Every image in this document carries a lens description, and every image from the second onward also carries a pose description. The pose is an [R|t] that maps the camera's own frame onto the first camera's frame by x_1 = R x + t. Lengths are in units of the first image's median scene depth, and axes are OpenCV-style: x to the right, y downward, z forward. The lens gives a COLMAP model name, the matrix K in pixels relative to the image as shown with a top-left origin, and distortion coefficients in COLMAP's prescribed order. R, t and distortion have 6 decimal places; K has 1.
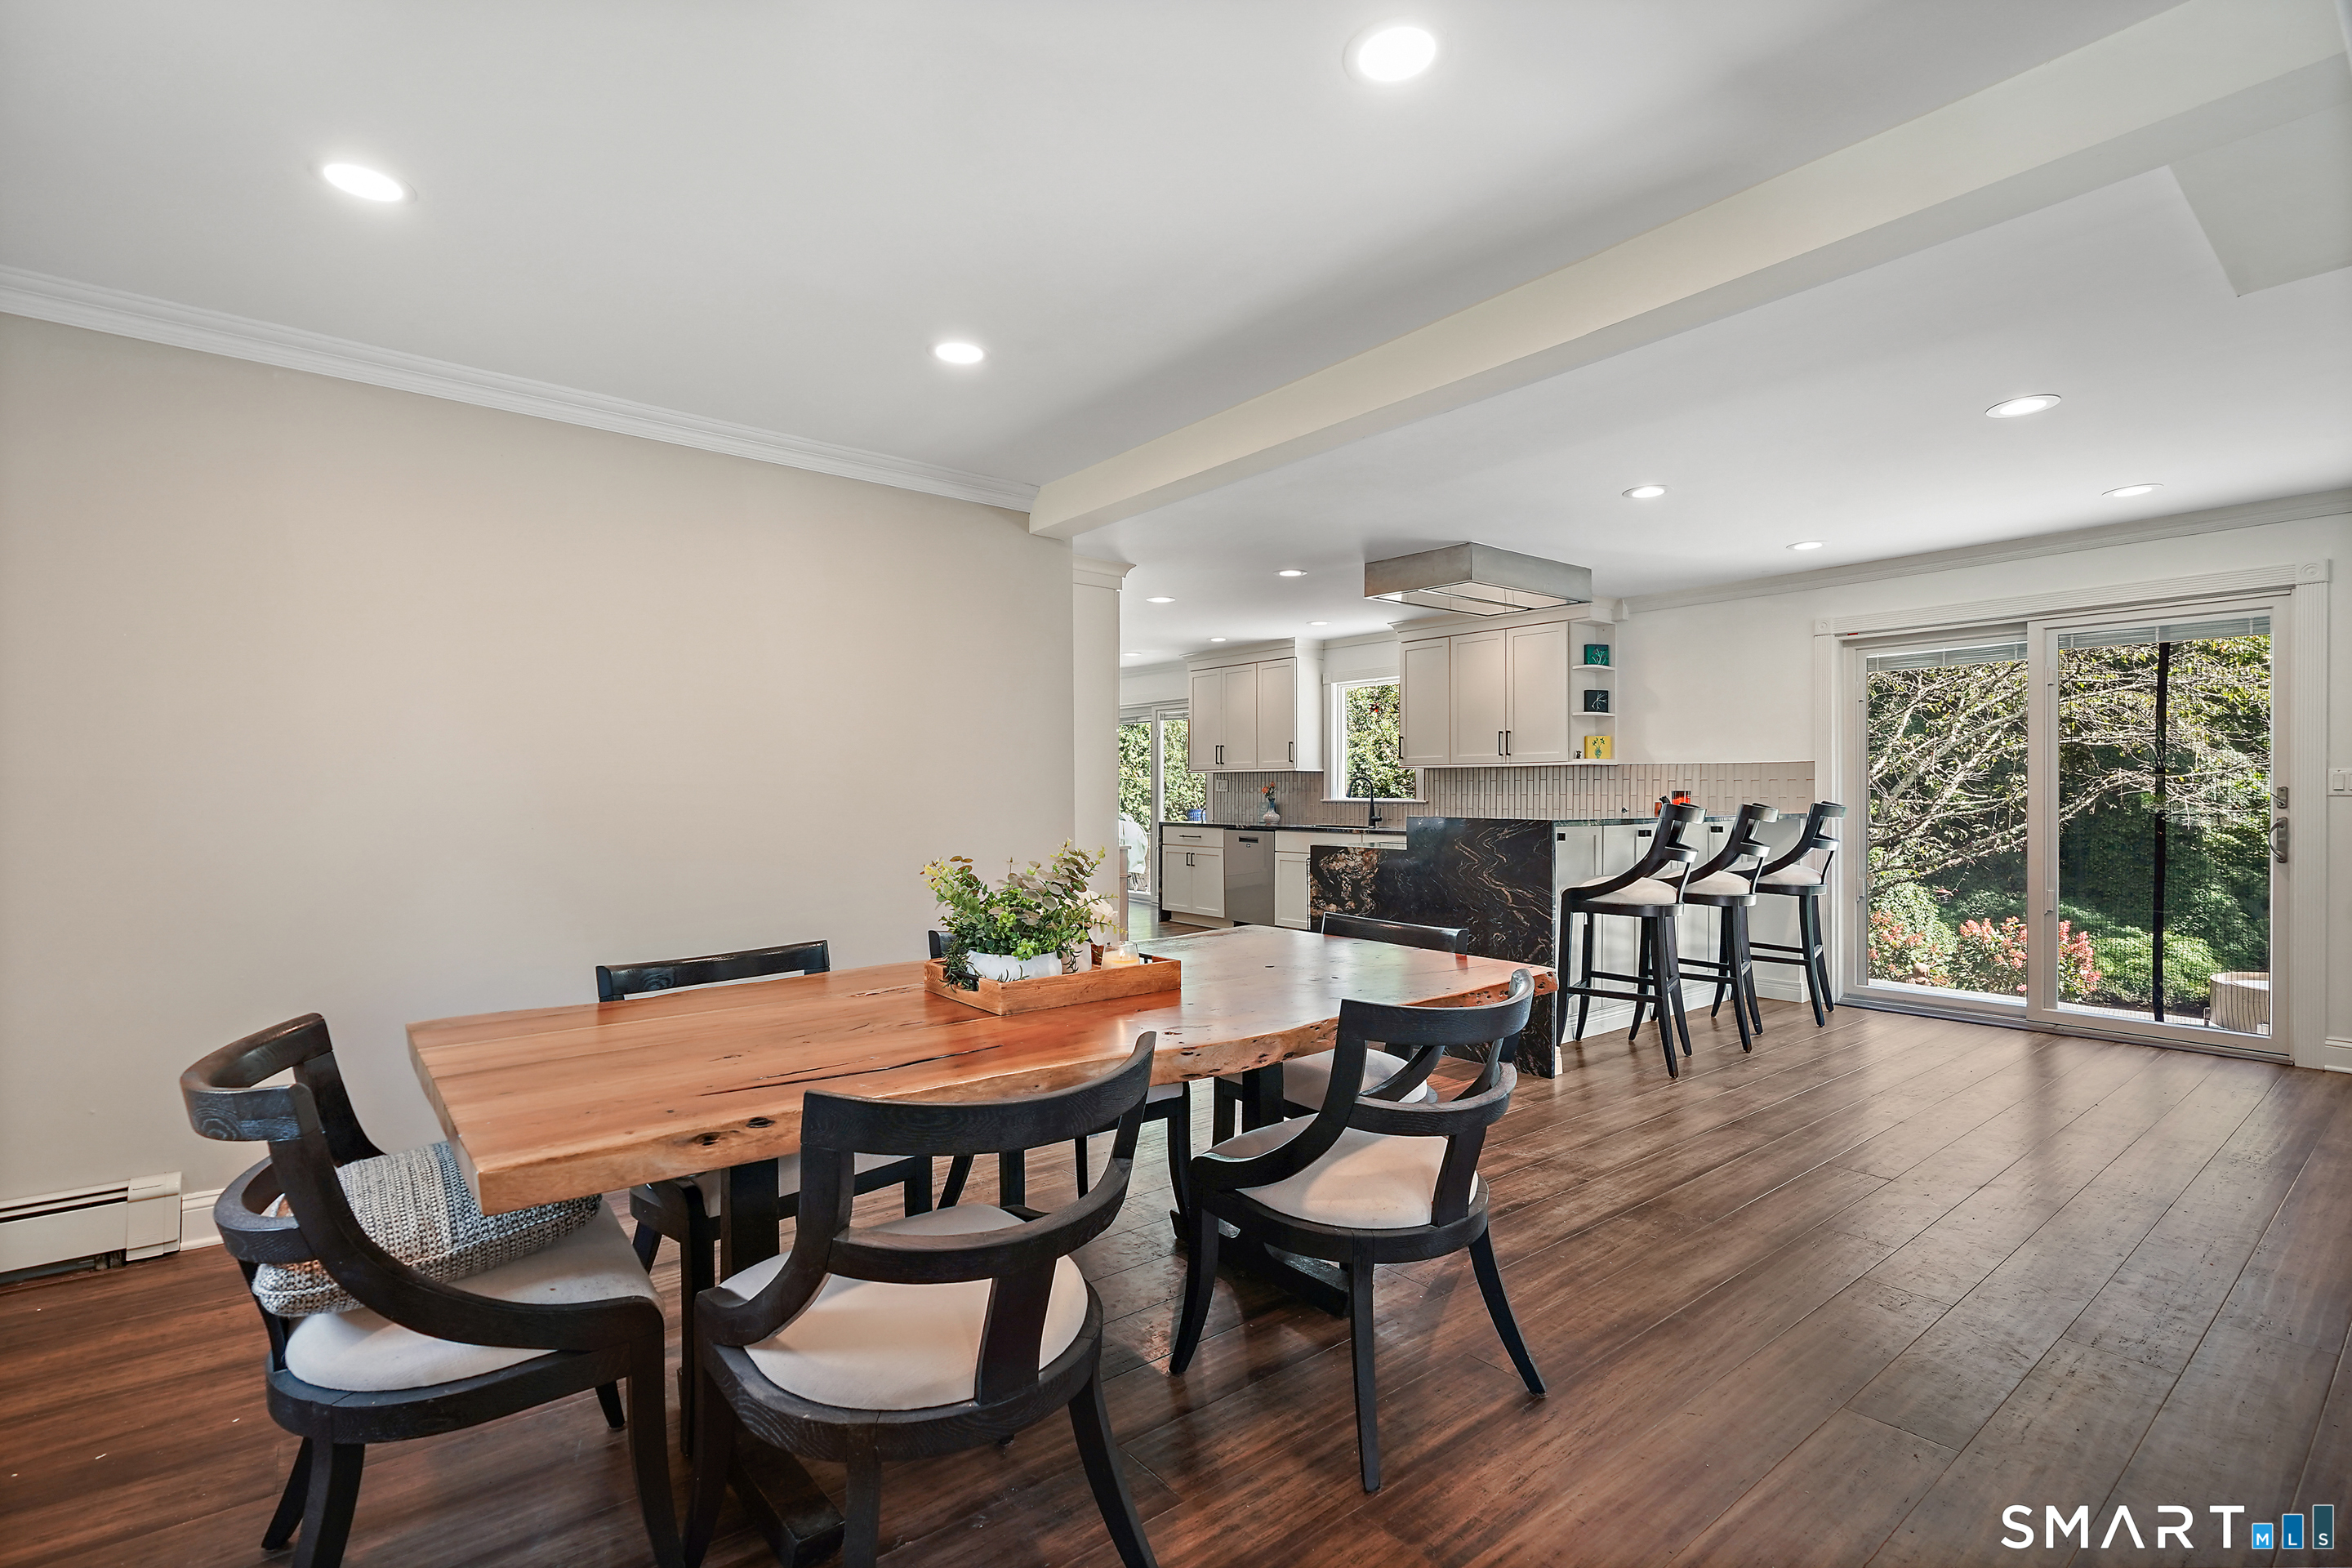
lens RADIAL K [[1079.3, 0, 1157.7], [0, 1079.3, 791.3], [0, 0, 1]] dist [-0.011276, 0.000030]
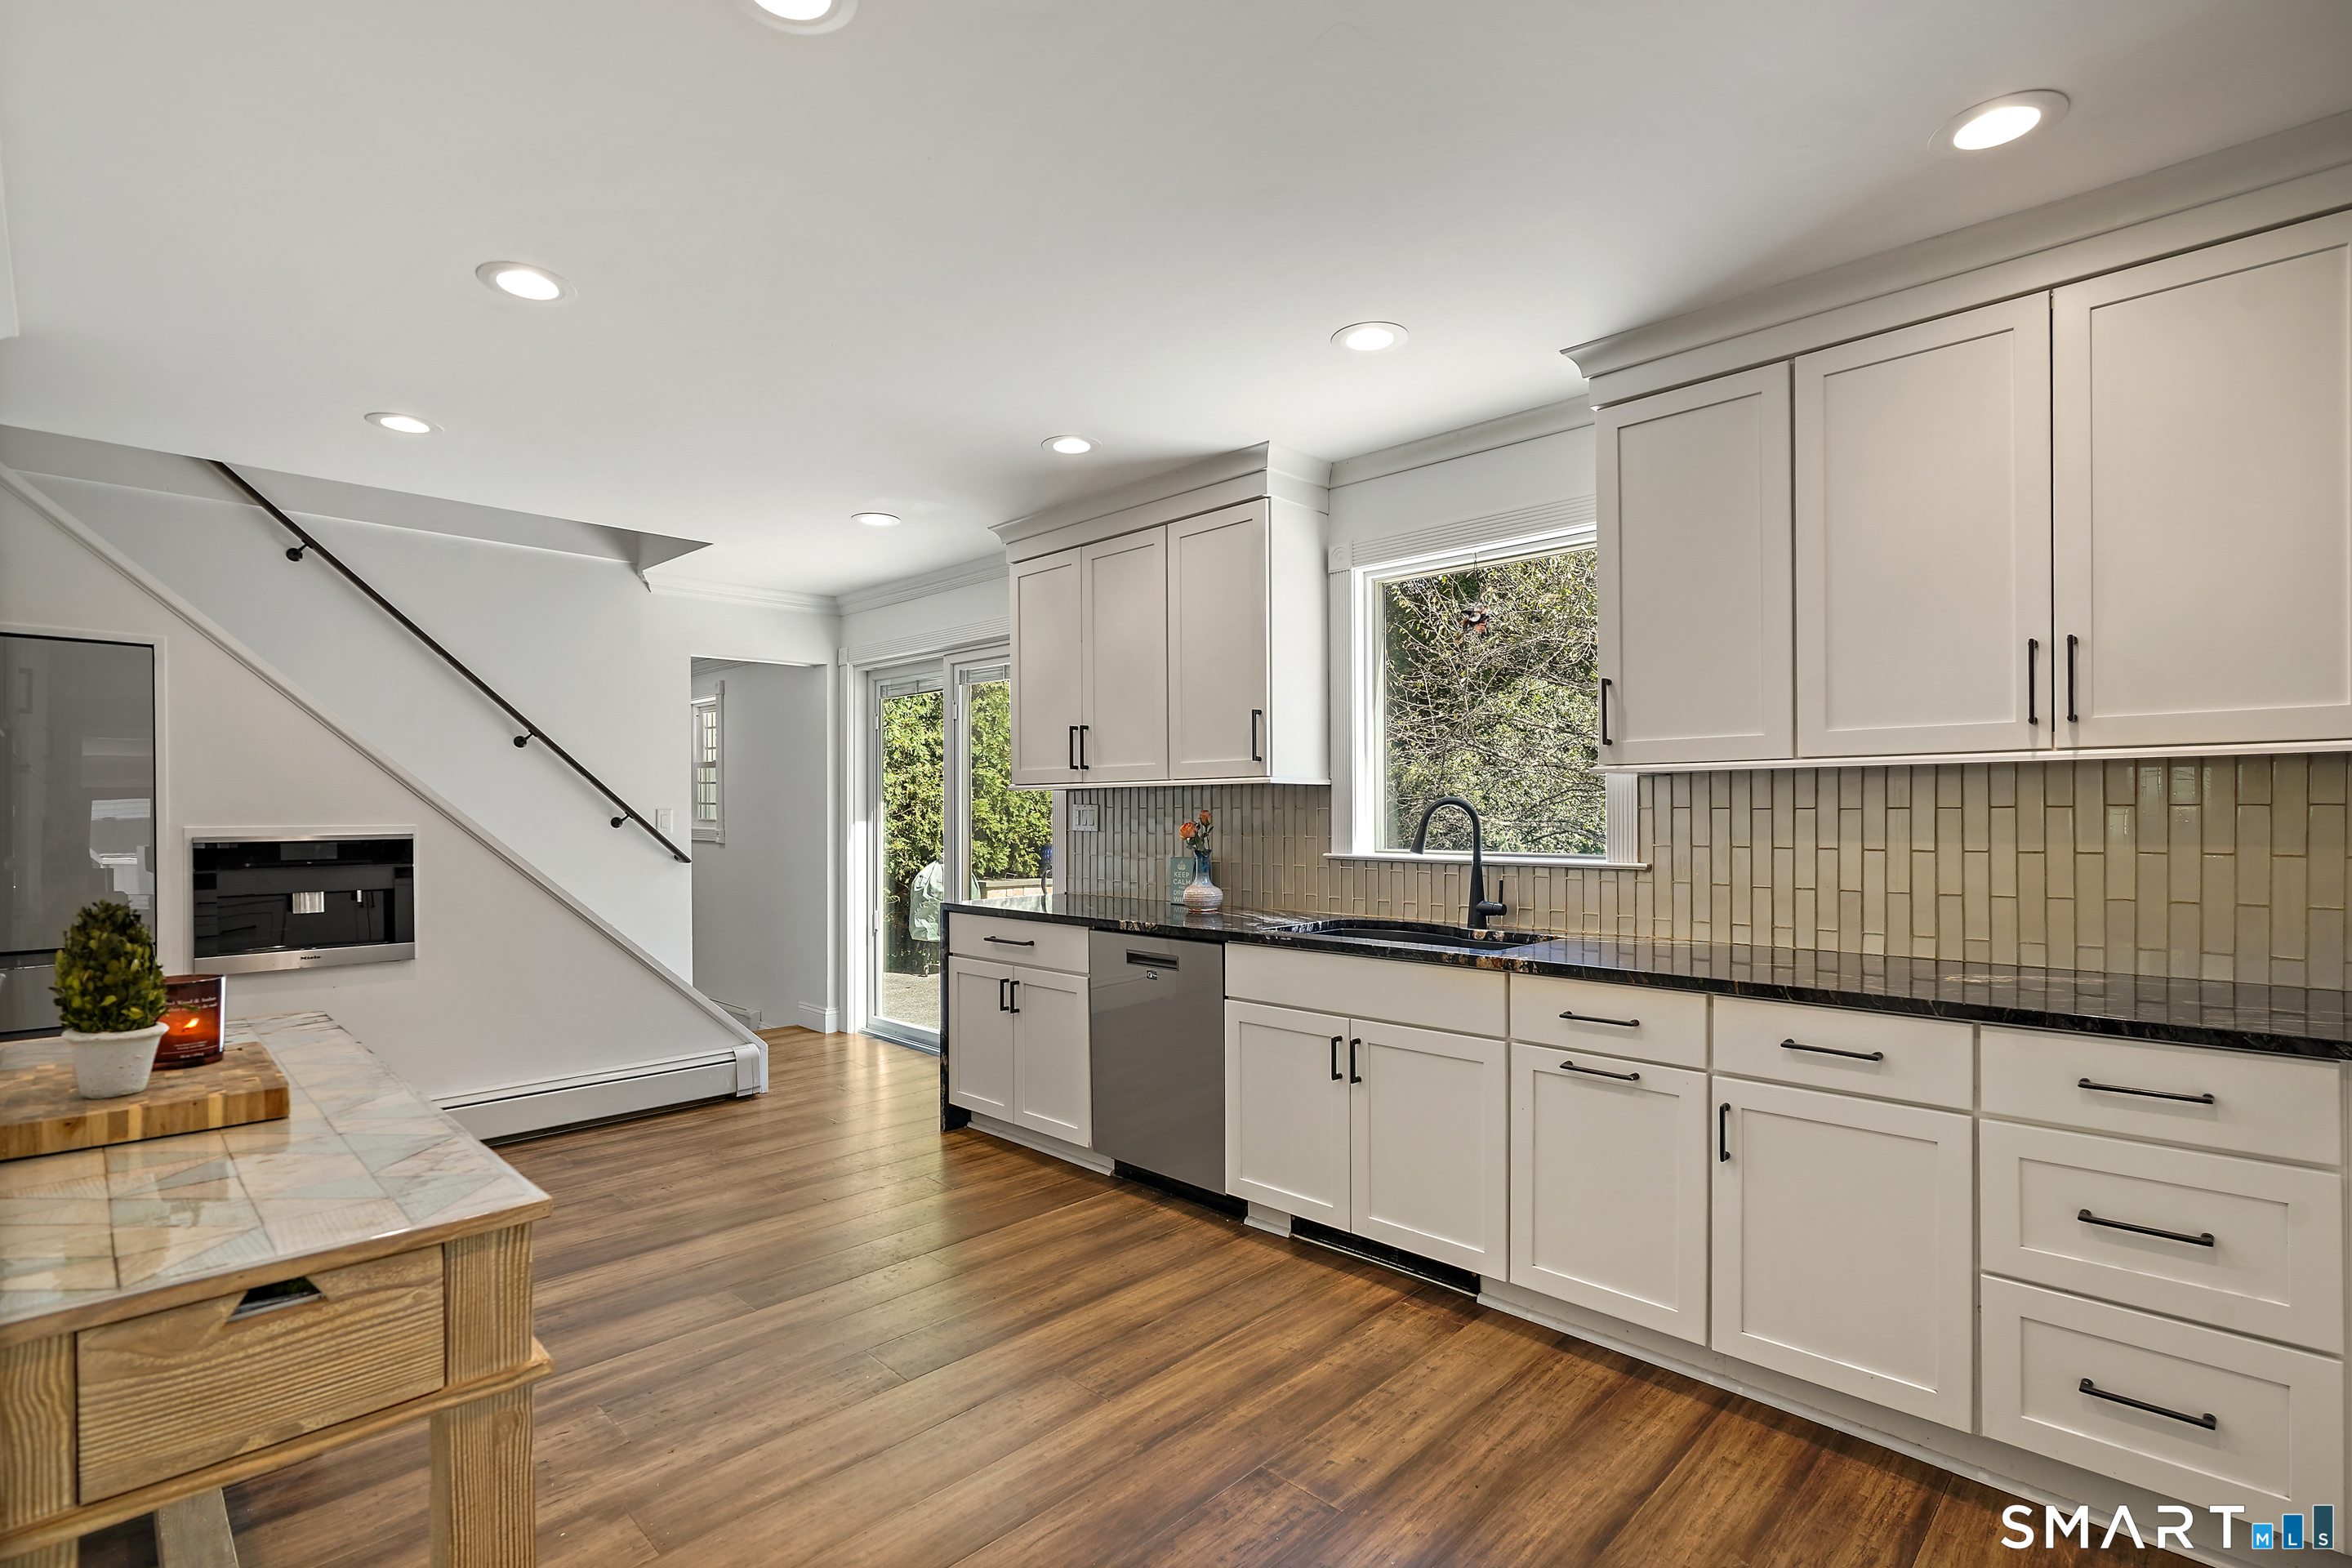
lens RADIAL K [[1070.9, 0, 1156.9], [0, 1070.9, 815.0], [0, 0, 1]] dist [-0.004056, -0.000153]
pose [[0.992423, -0.005245, 0.122758, 0.039717], [0.005098, 0.999986, 0.001507, -0.008281], [-0.122764, -0.000870, 0.992435, 0.636904]]
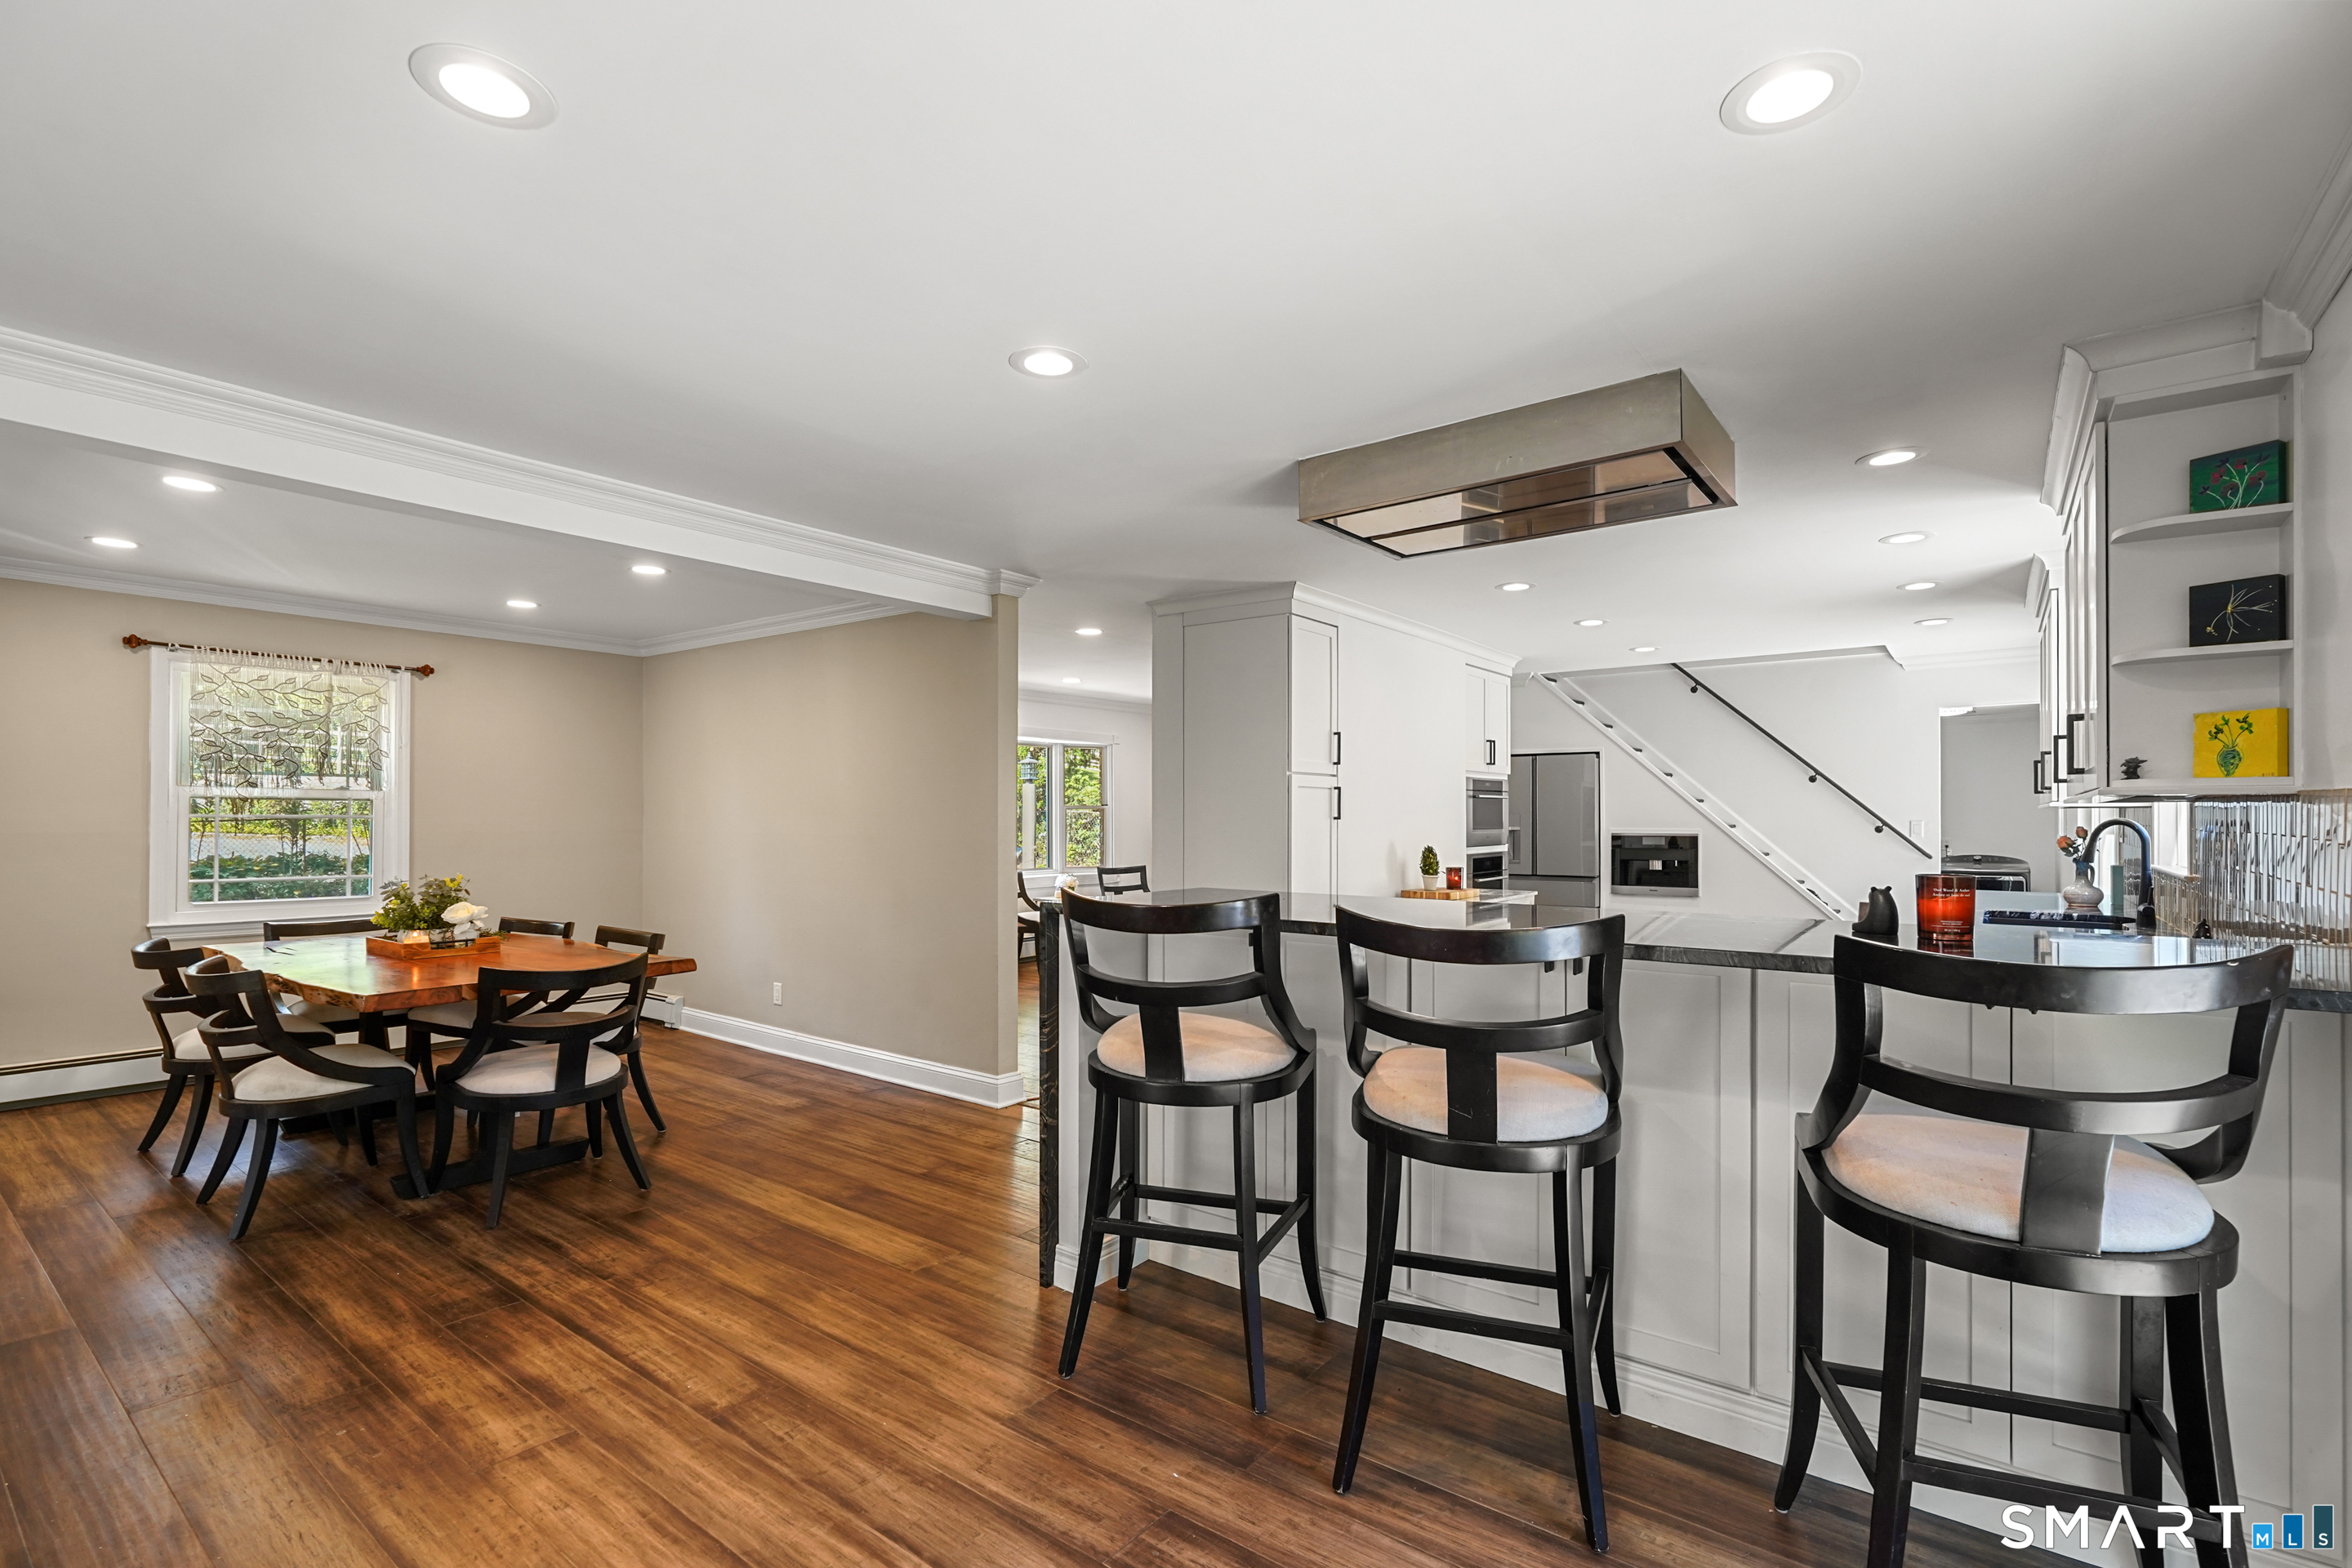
lens RADIAL K [[1070.9, 0, 1156.9], [0, 1070.9, 815.0], [0, 0, 1]] dist [-0.004056, -0.000153]
pose [[0.245986, -0.003892, -0.969266, 0.531105], [-0.000810, 0.999991, -0.004220, -0.013060], [0.969273, 0.001823, 0.245980, 0.464465]]
